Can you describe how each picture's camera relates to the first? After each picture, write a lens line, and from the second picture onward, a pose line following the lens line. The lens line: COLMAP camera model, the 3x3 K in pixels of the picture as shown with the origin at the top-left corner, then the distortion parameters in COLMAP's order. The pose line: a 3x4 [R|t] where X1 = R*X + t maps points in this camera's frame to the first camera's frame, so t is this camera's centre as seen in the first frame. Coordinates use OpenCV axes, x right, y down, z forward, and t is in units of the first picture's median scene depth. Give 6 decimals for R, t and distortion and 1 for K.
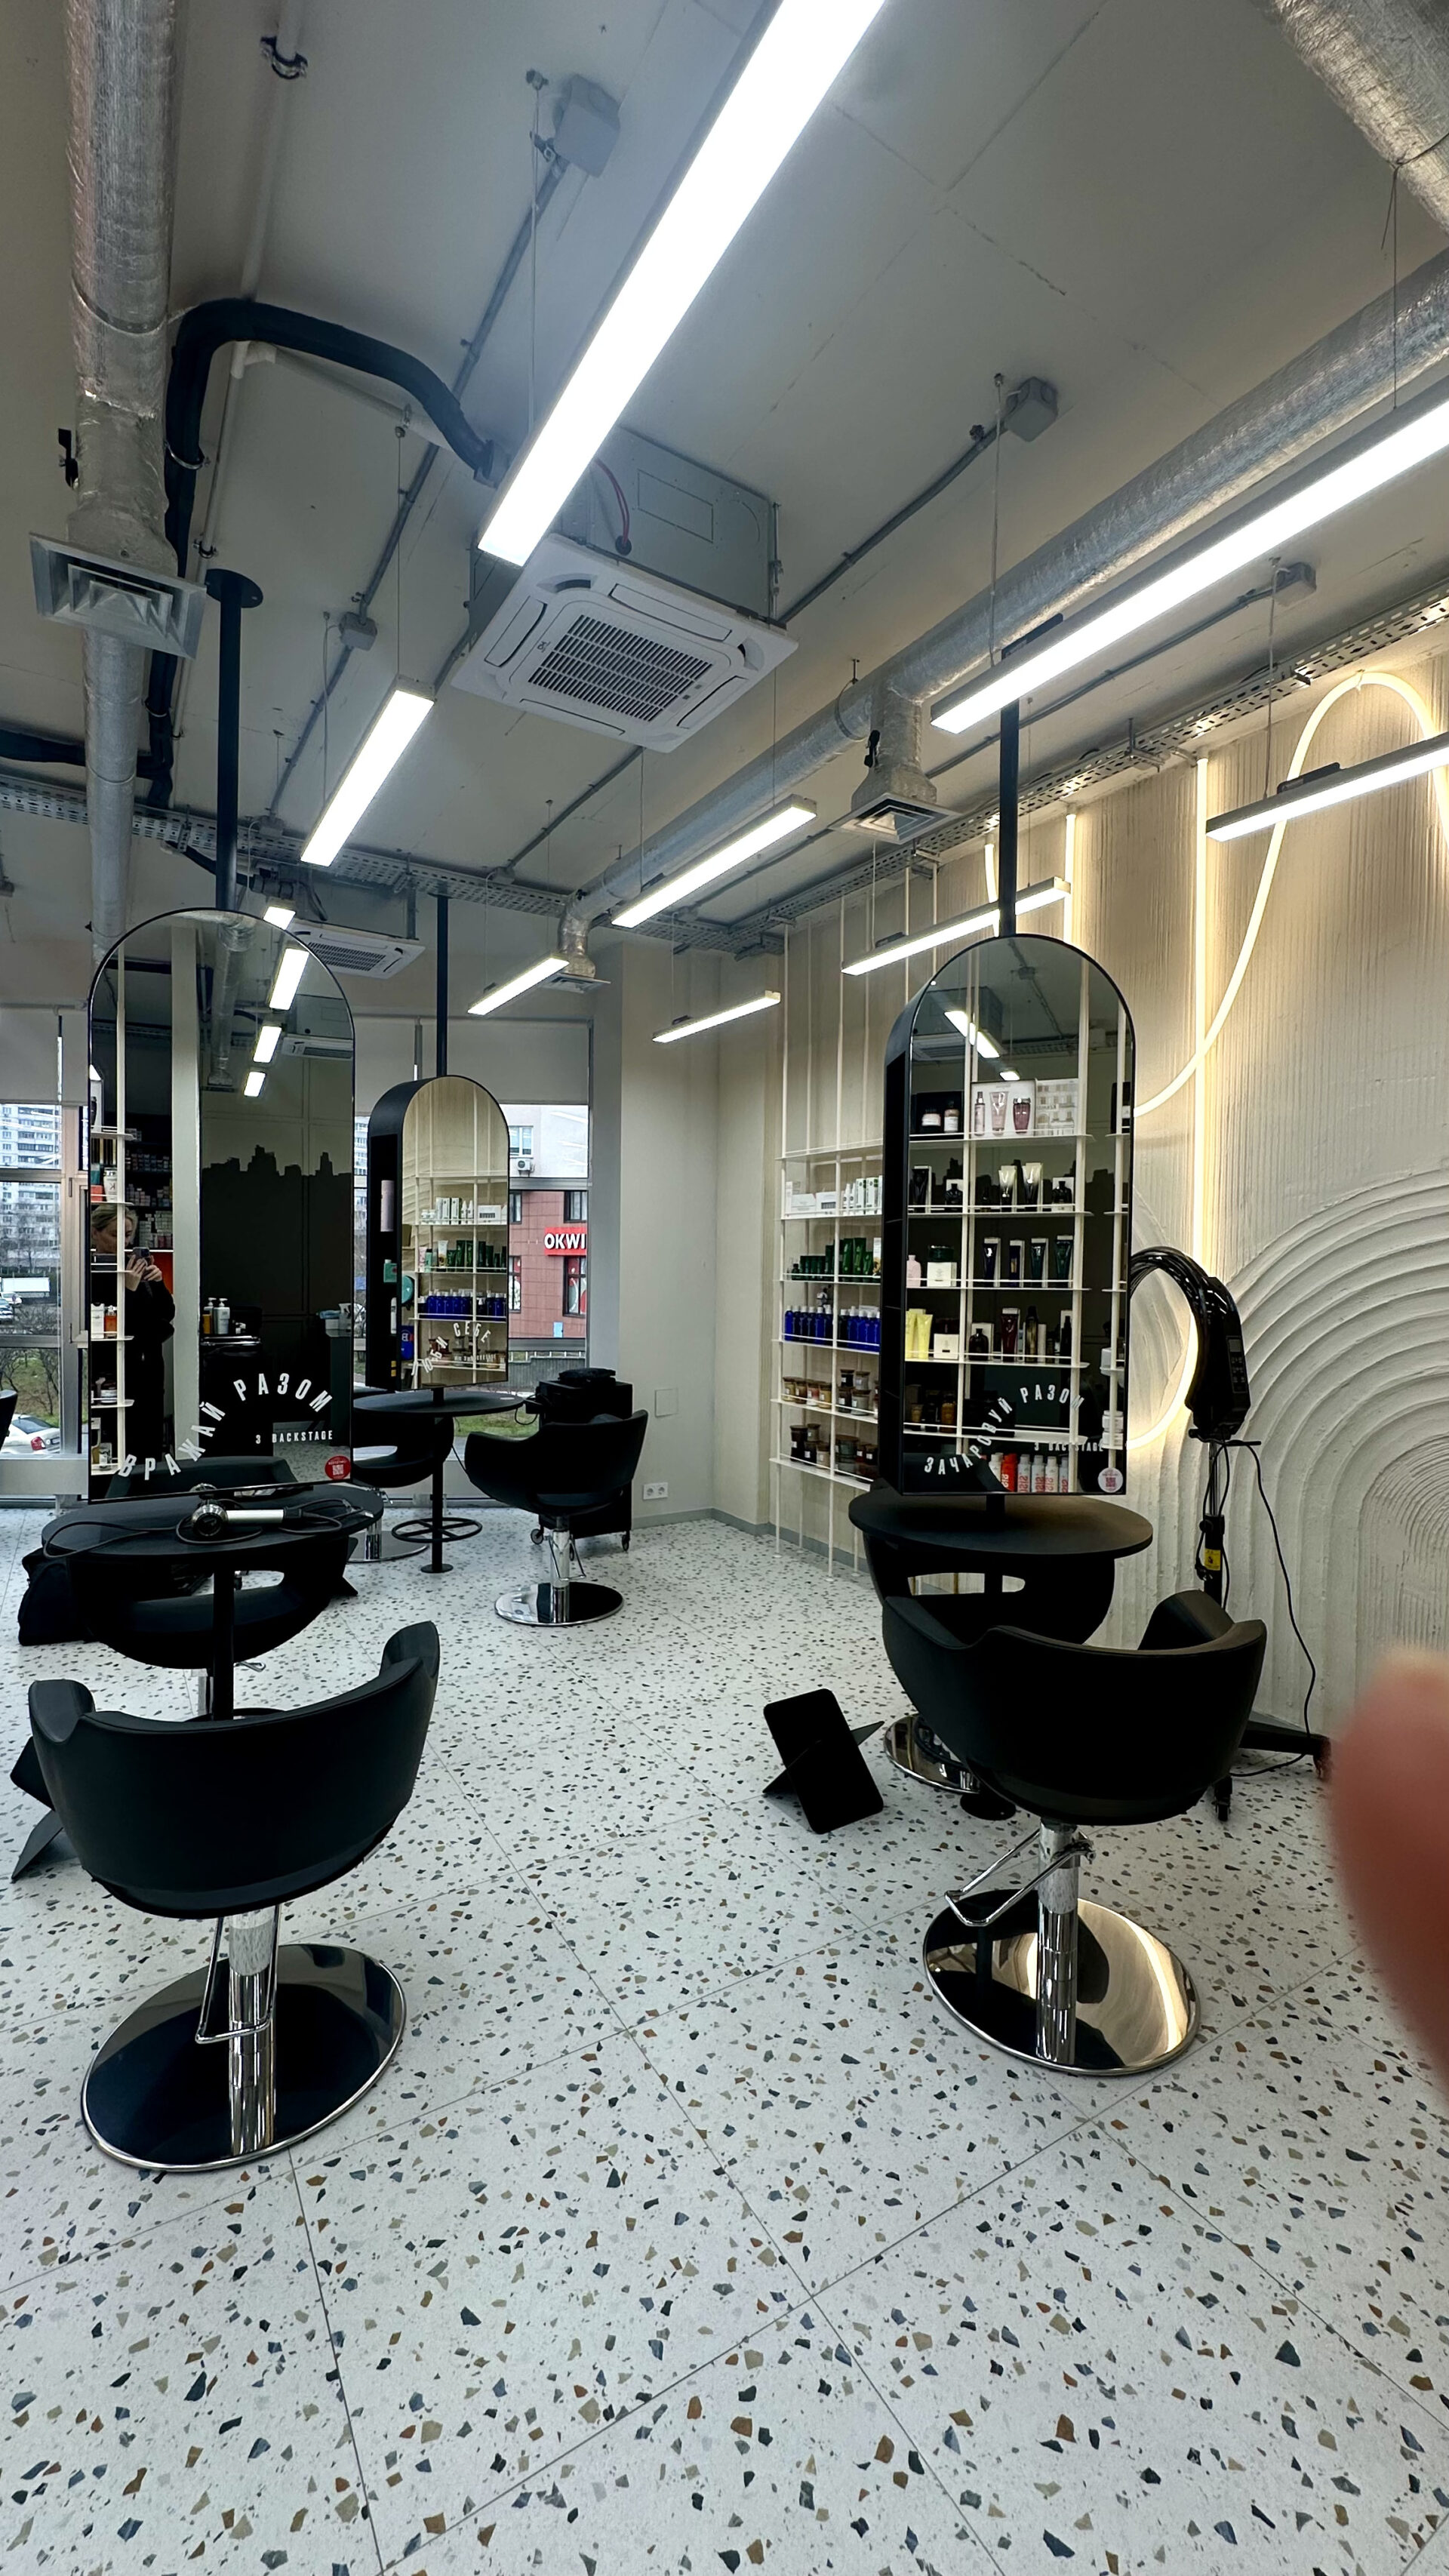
lens RADIAL K [[1049.6, 0, 724.5], [0, 1049.6, 1288.0], [0, 0, 1]] dist [0.021478, 0.000248]
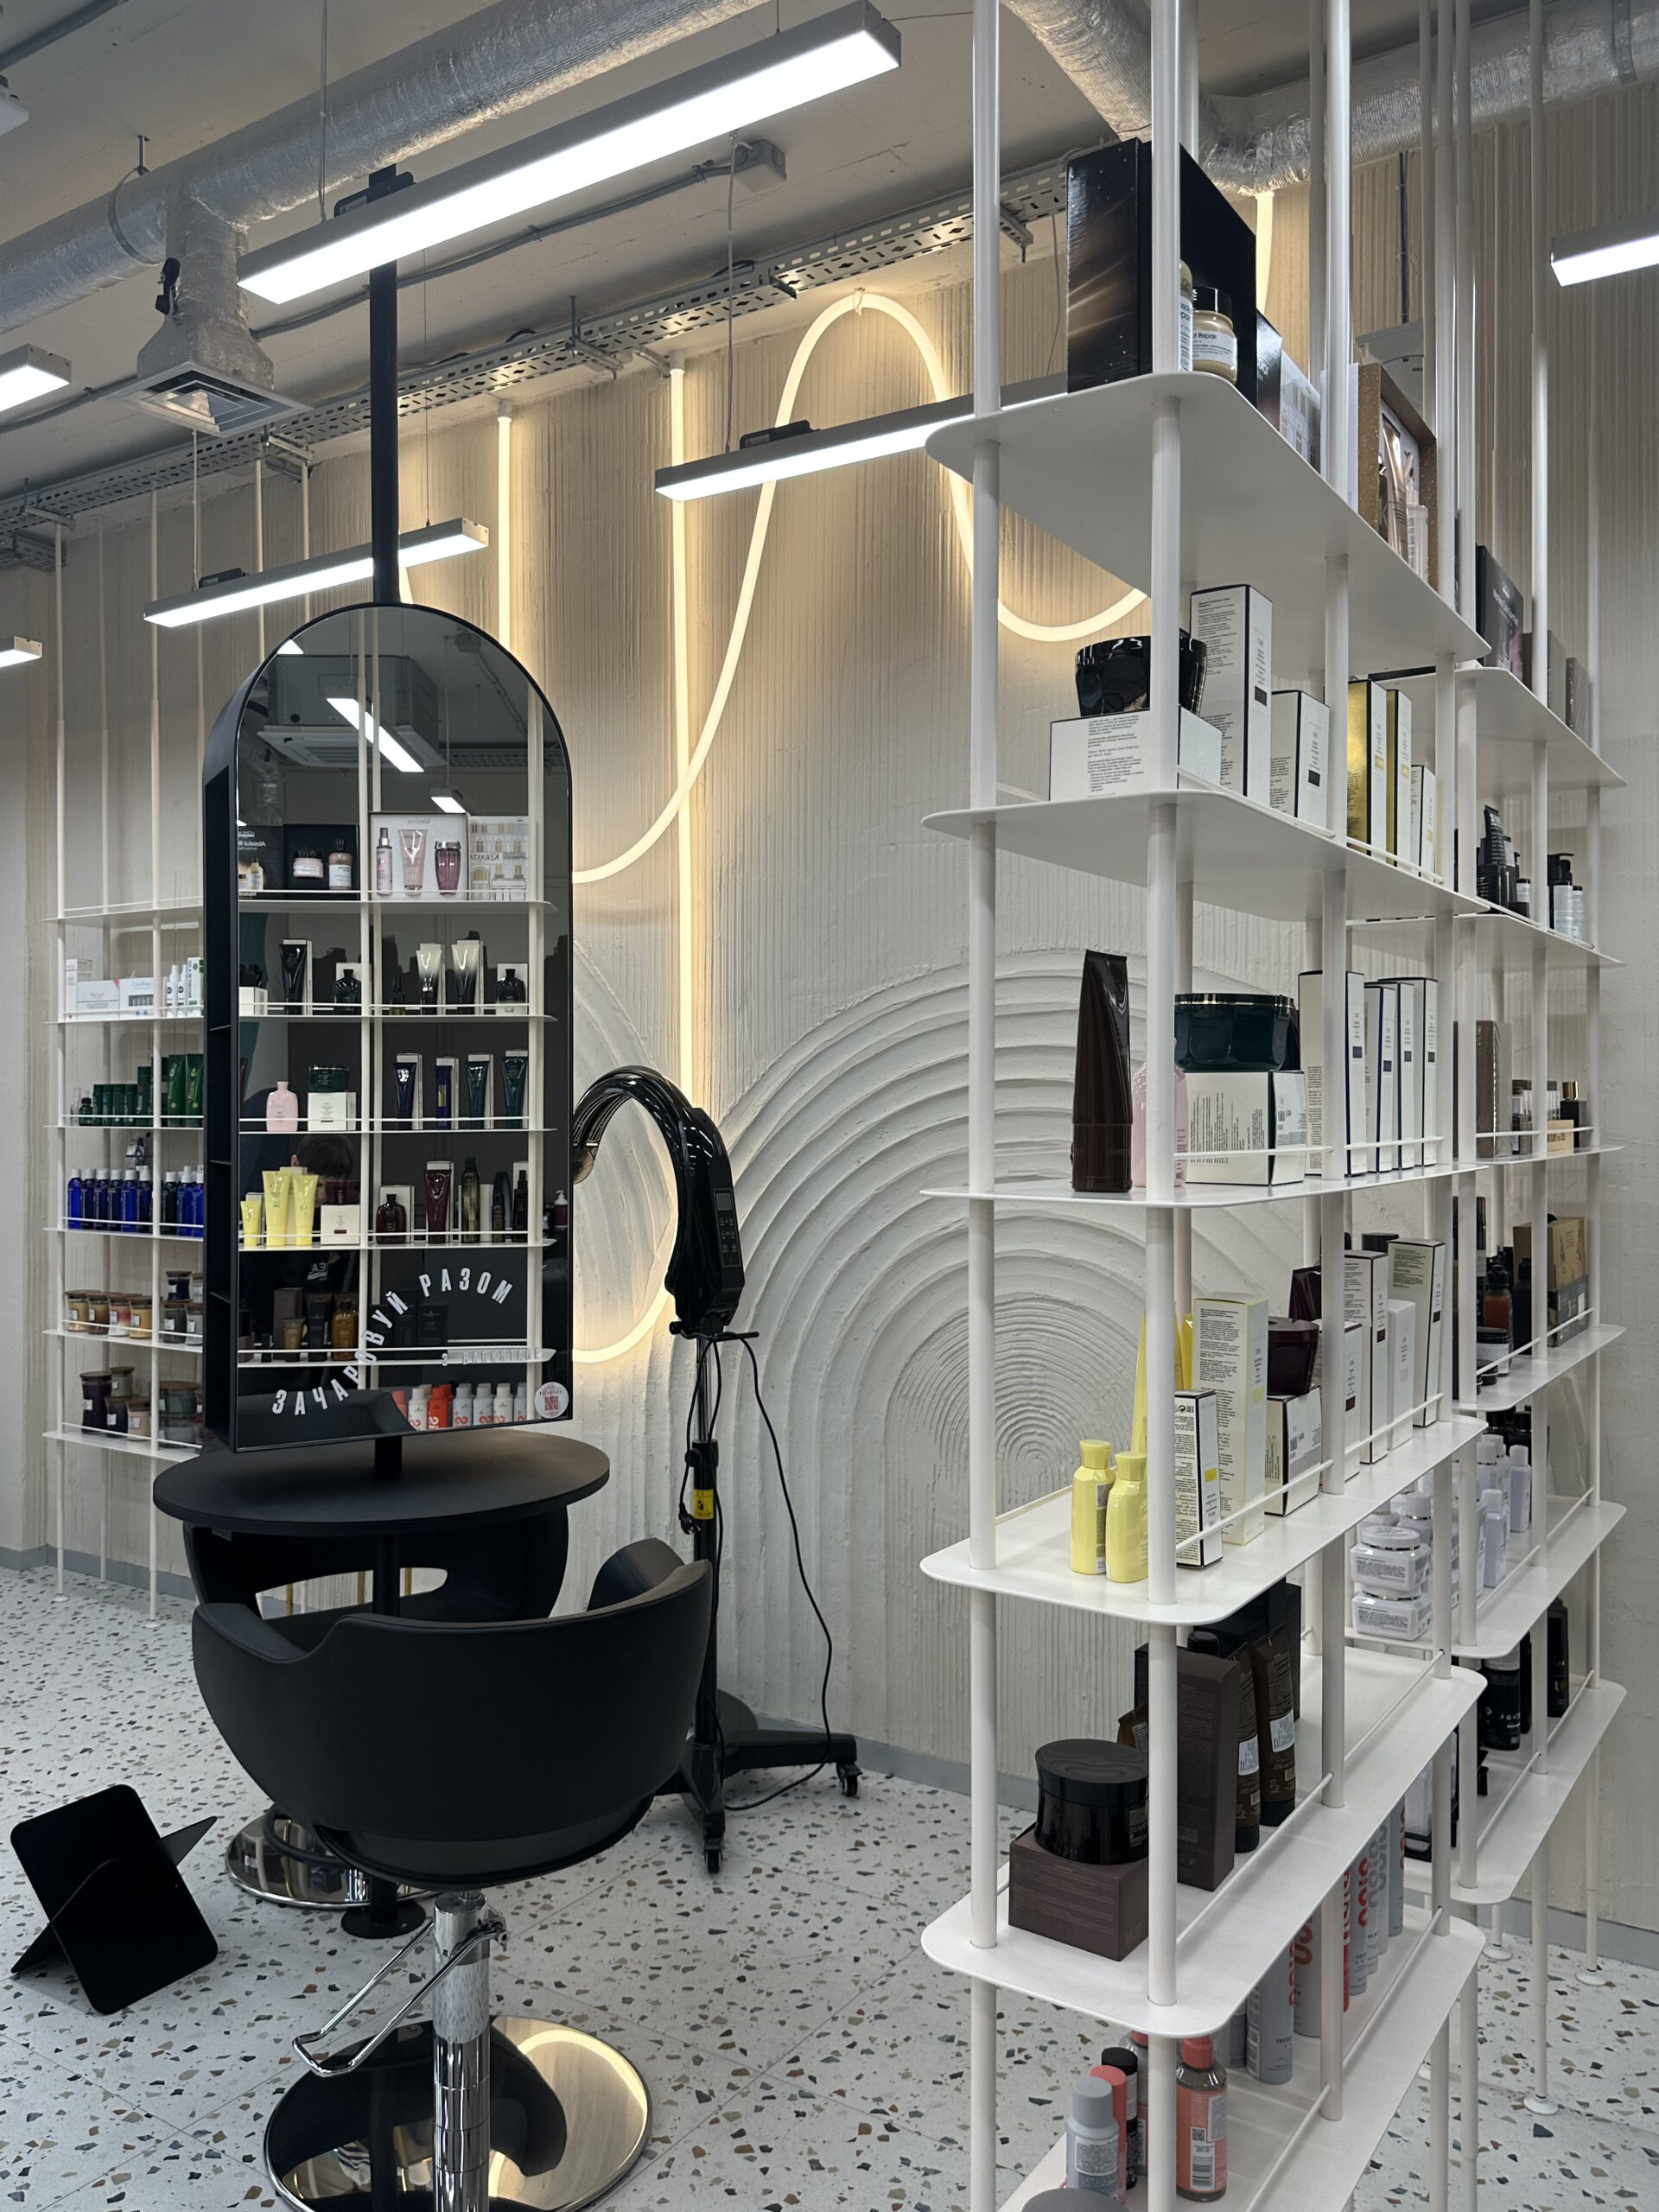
lens RADIAL K [[1883.4, 0, 829.5], [0, 1883.4, 1106.0], [0, 0, 1]] dist [0.096806, -0.130093]
pose [[0.922438, -0.016939, 0.385773, 0.048982], [0.024400, 0.999598, -0.014451, 0.008529], [-0.385373, 0.022743, 0.922481, -0.188612]]
